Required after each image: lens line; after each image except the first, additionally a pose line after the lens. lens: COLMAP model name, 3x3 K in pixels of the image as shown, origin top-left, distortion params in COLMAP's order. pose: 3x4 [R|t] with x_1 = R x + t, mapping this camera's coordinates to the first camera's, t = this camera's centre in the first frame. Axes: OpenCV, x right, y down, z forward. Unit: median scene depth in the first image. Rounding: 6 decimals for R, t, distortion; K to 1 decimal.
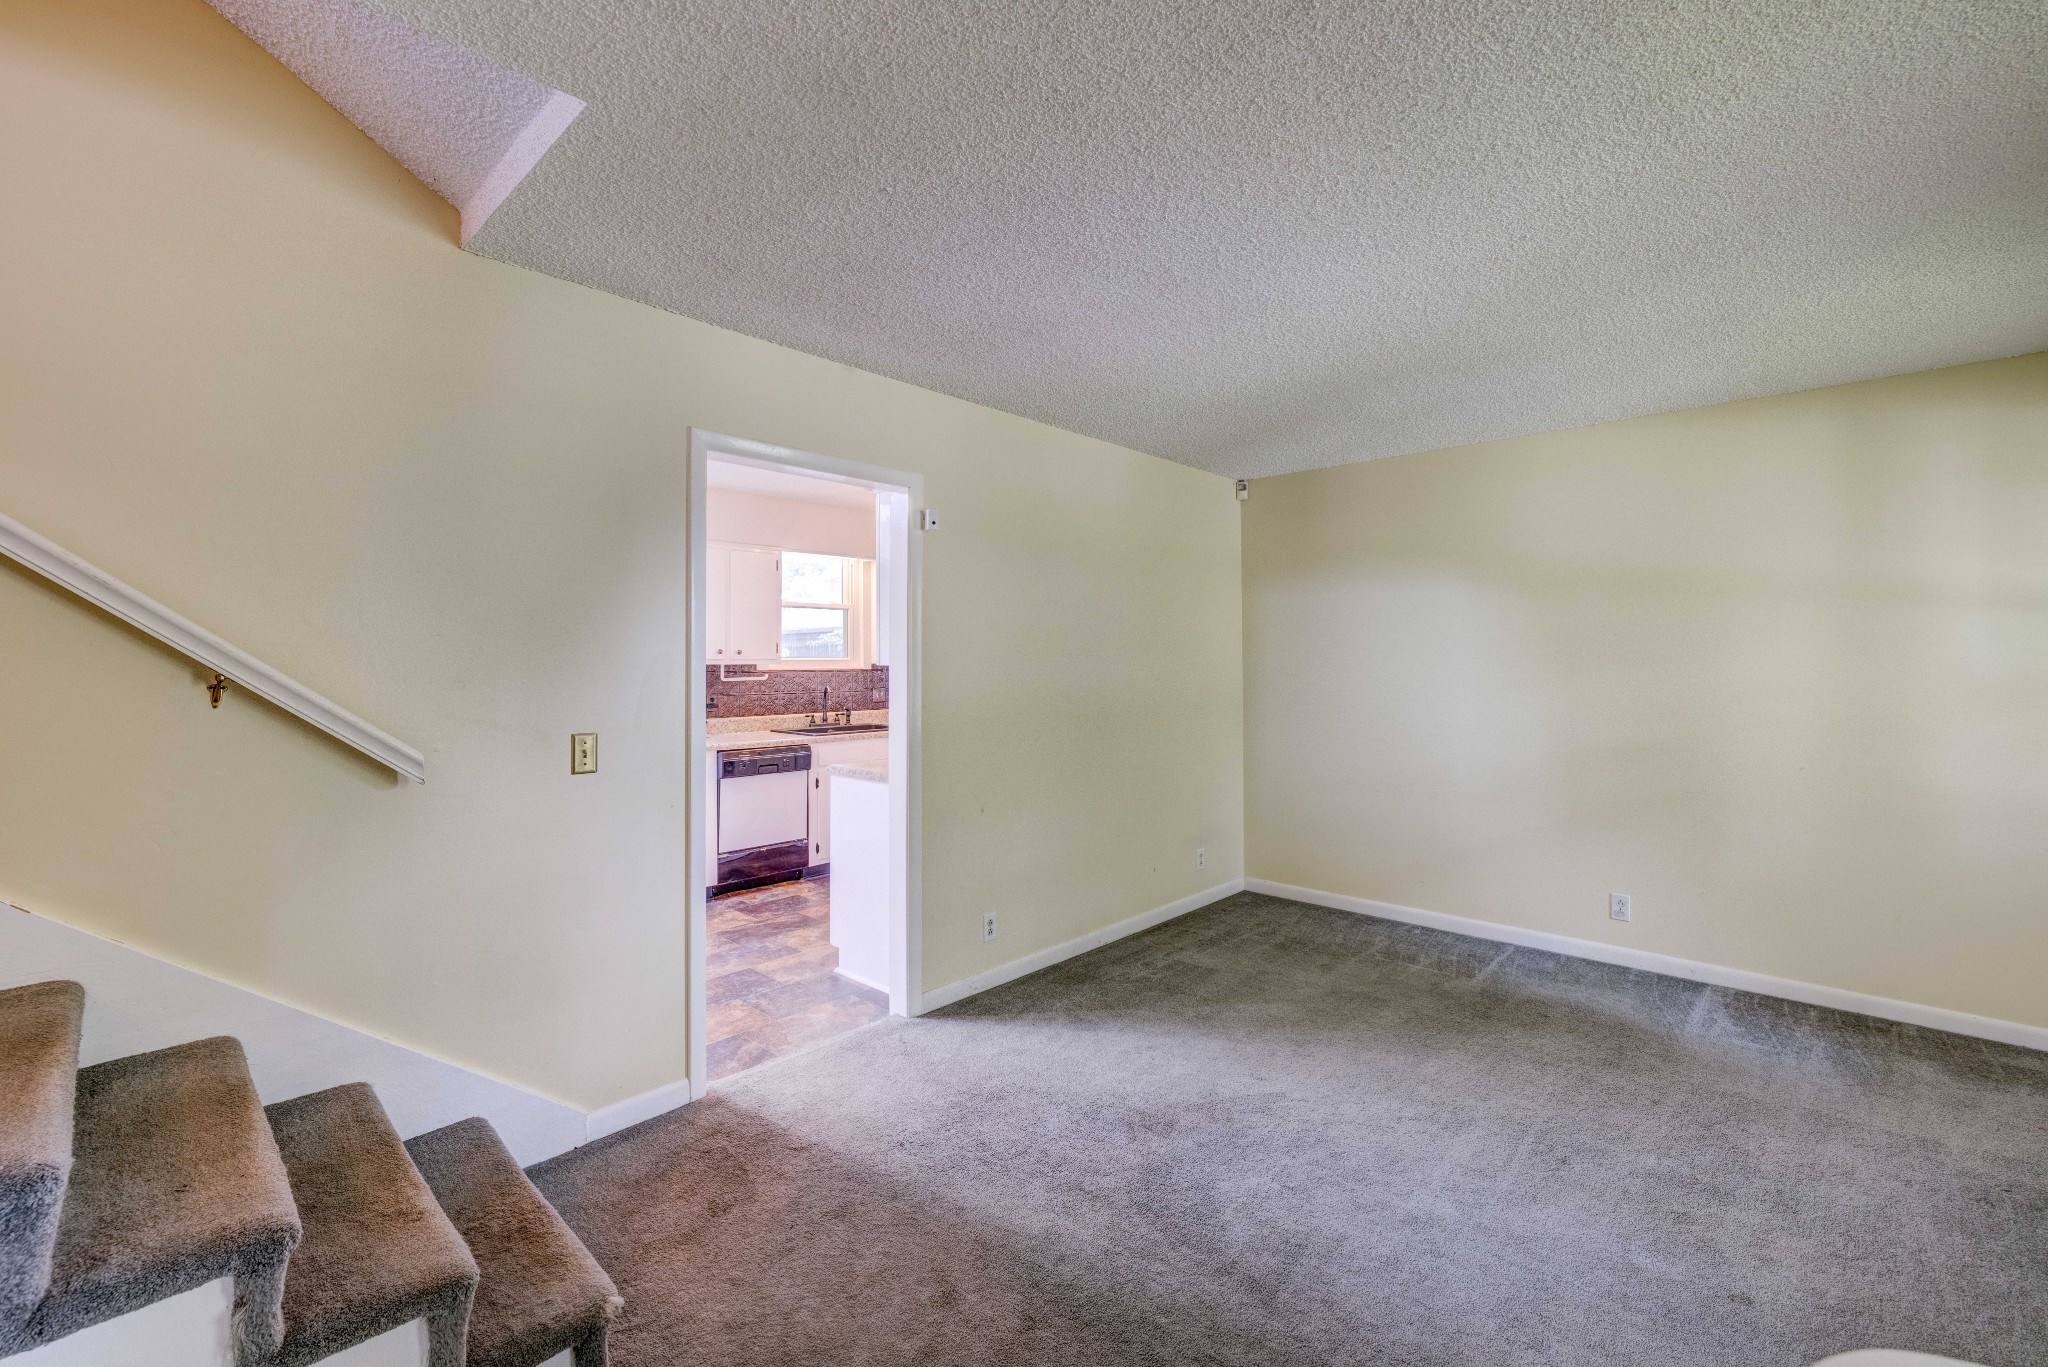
lens RADIAL K [[865.4, 0, 1016.2], [0, 865.4, 662.8], [0, 0, 1]] dist [0.002755, 0.001508]
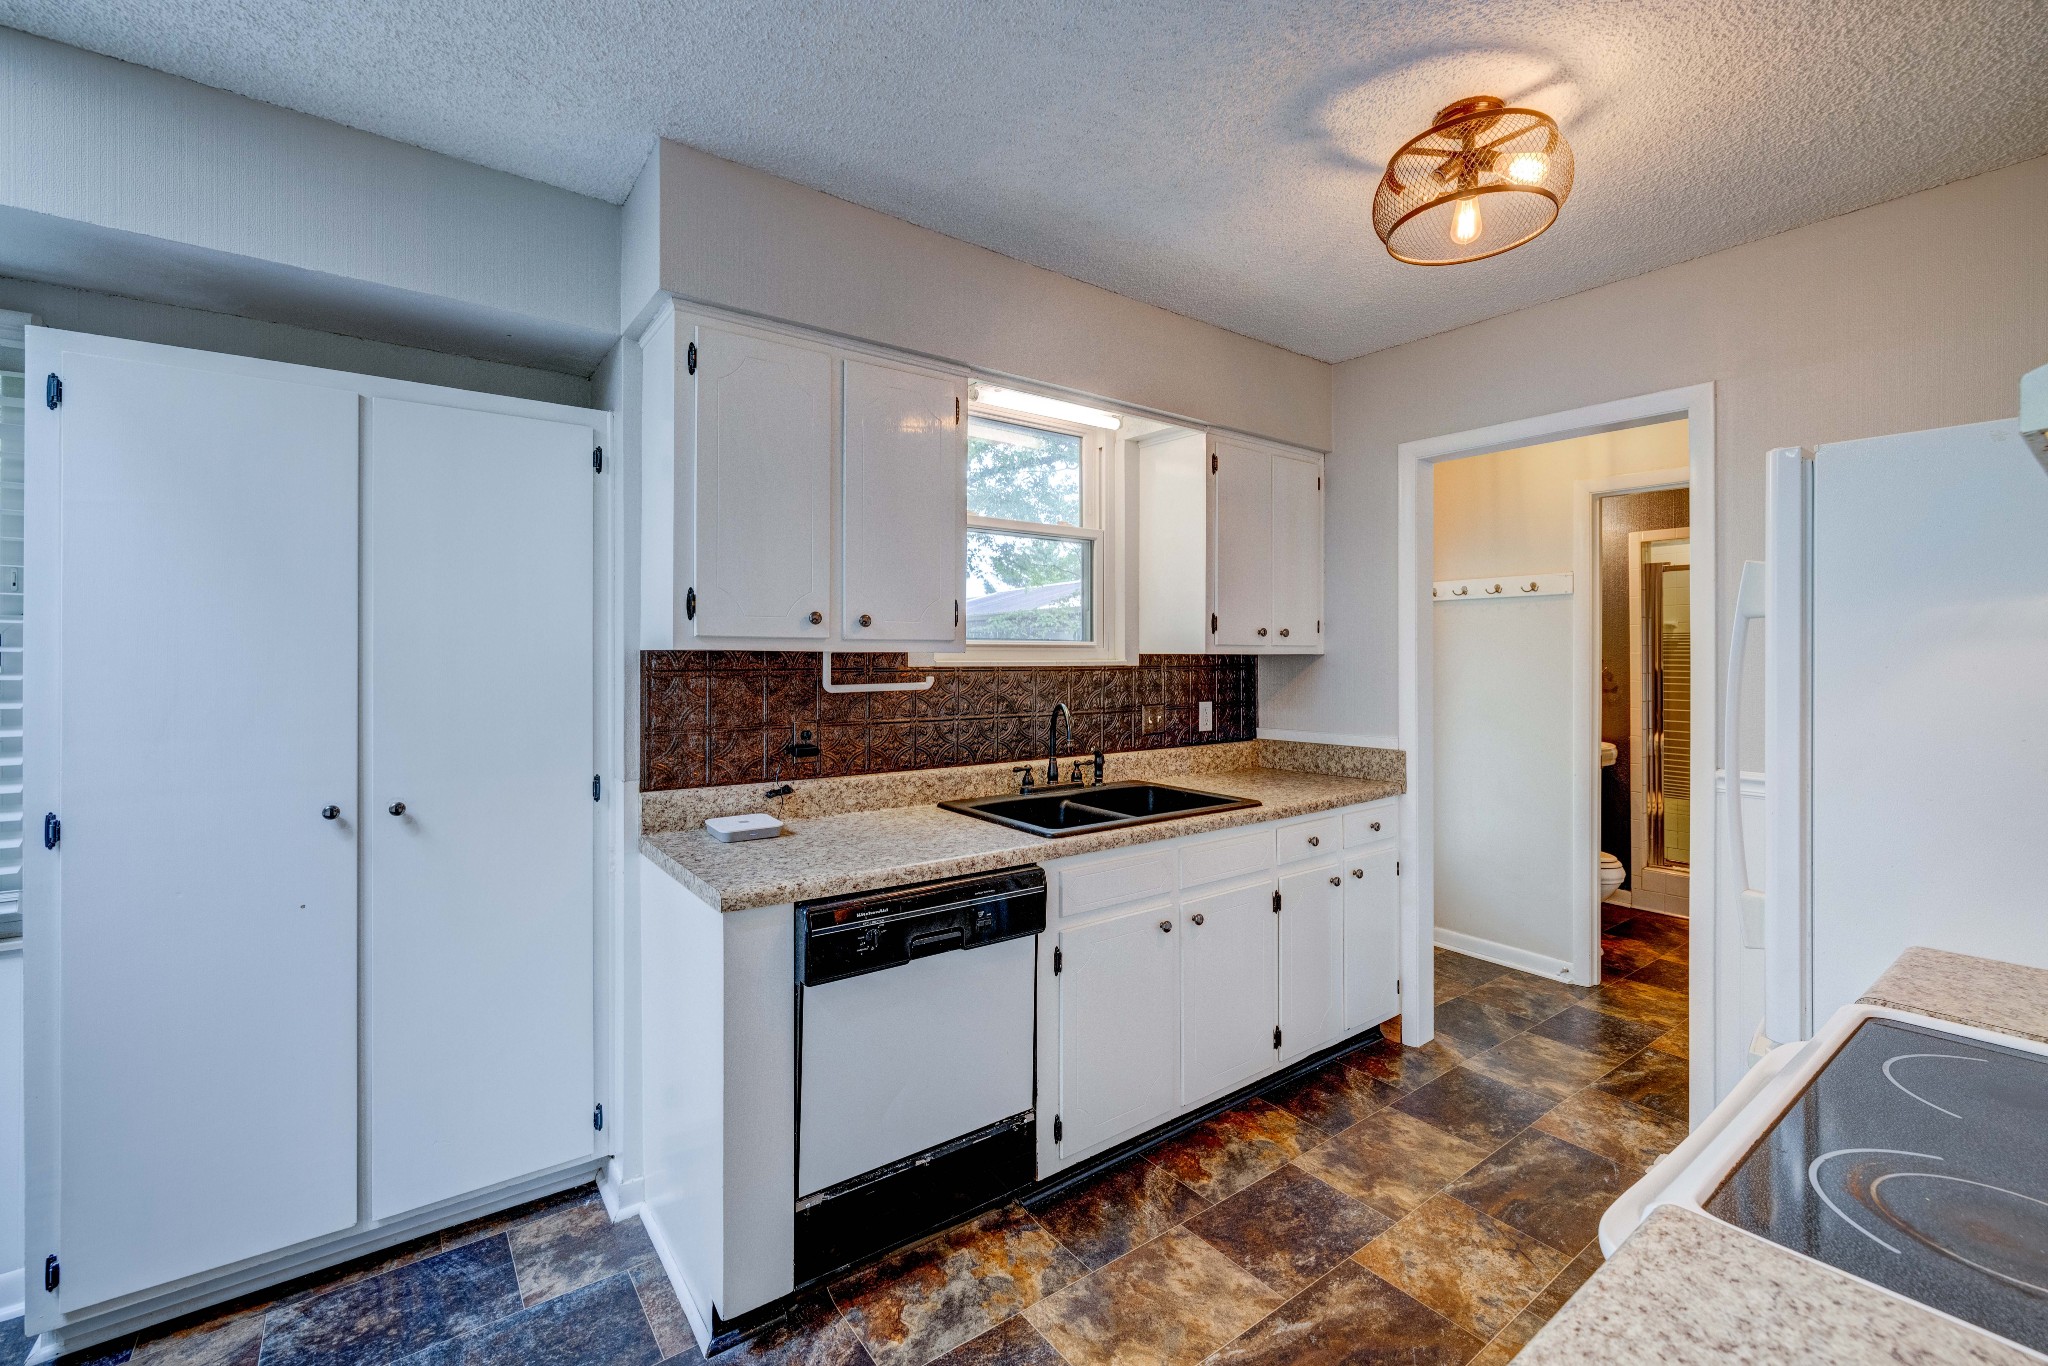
lens RADIAL K [[865.4, 0, 1012.6], [0, 865.4, 654.5], [0, 0, 1]] dist [0.002755, 0.001508]
pose [[0.984768, 0.002517, -0.173854, -0.176345], [-0.003473, 0.999980, -0.005194, 0.004822], [0.173837, 0.005719, 0.984758, 0.593902]]
